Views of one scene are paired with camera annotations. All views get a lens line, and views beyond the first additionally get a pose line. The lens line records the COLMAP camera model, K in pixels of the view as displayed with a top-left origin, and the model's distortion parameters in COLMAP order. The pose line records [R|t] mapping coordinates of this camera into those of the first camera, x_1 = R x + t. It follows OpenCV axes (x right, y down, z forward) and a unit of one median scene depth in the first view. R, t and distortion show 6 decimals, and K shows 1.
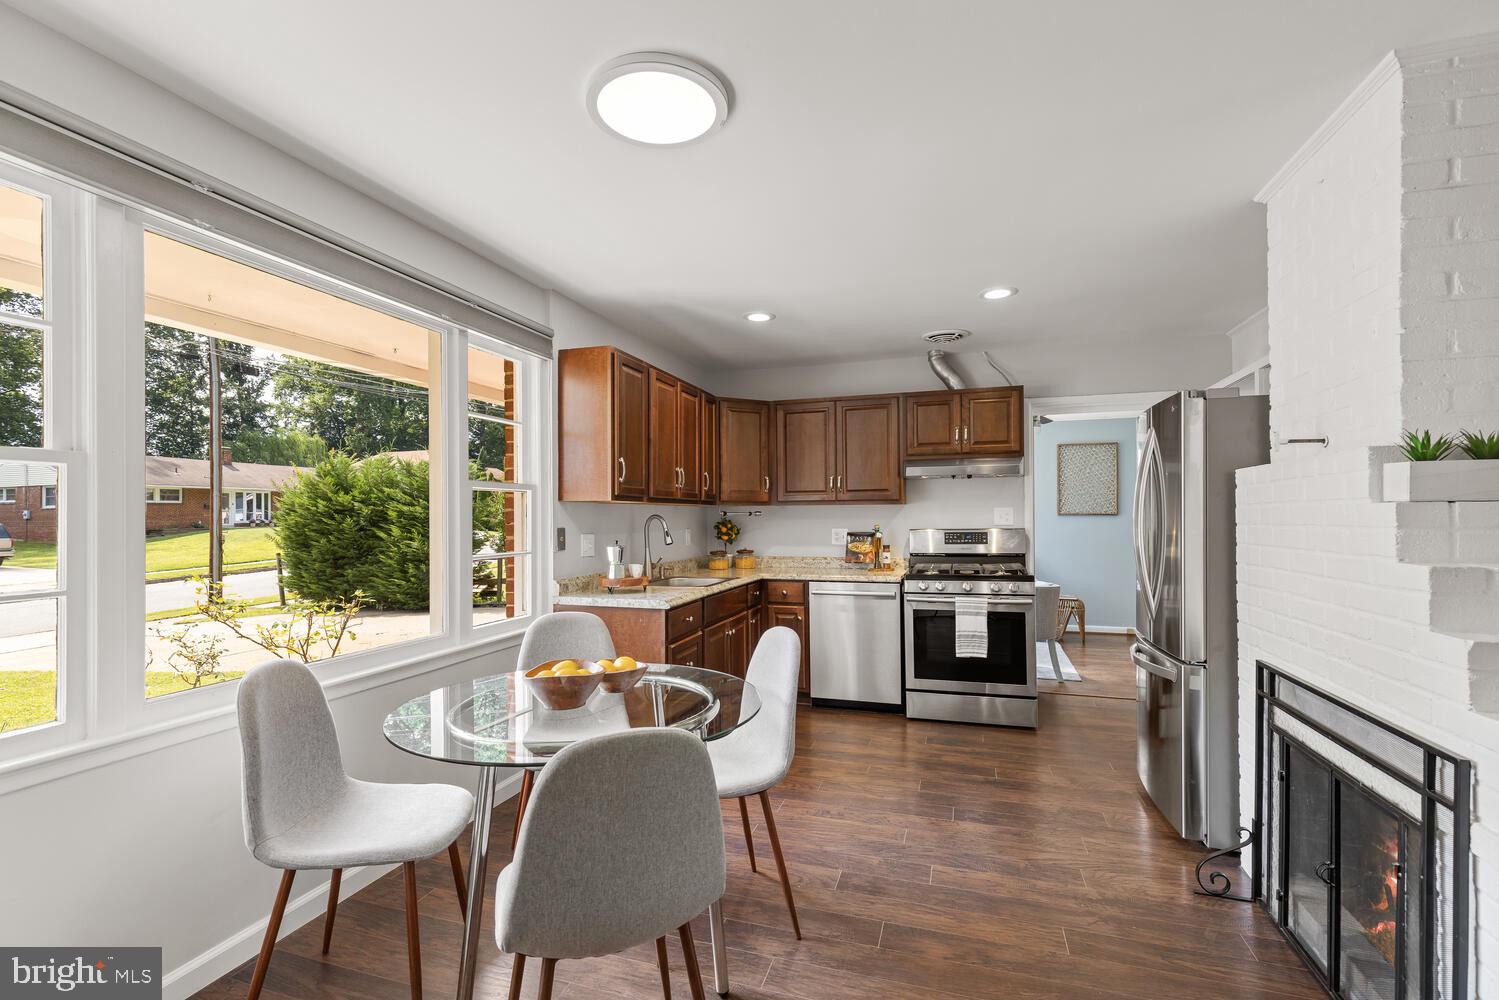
lens RADIAL K [[669.2, 0, 742.6], [0, 669.2, 508.8], [0, 0, 1]] dist [0.004170, -0.000083]
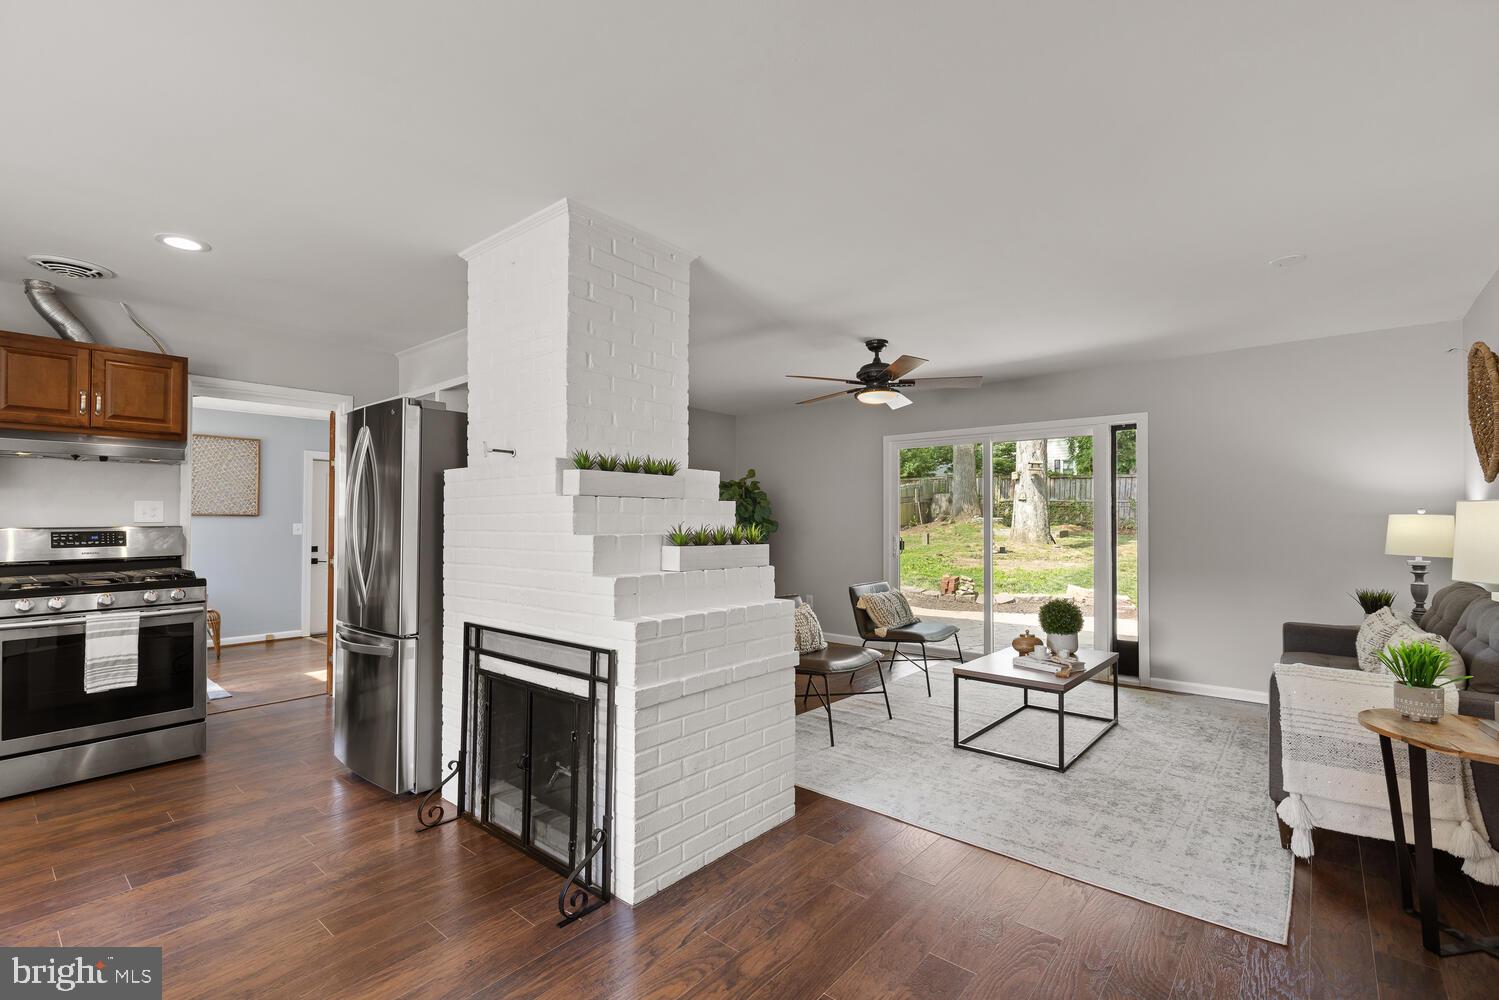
lens RADIAL K [[669.2, 0, 742.6], [0, 669.2, 508.8], [0, 0, 1]] dist [0.004170, -0.000083]
pose [[0.377113, 0.021758, 0.925912, -0.106183], [-0.012009, 0.999755, -0.018602, 0.016275], [-0.926089, -0.004104, 0.377282, 0.025651]]
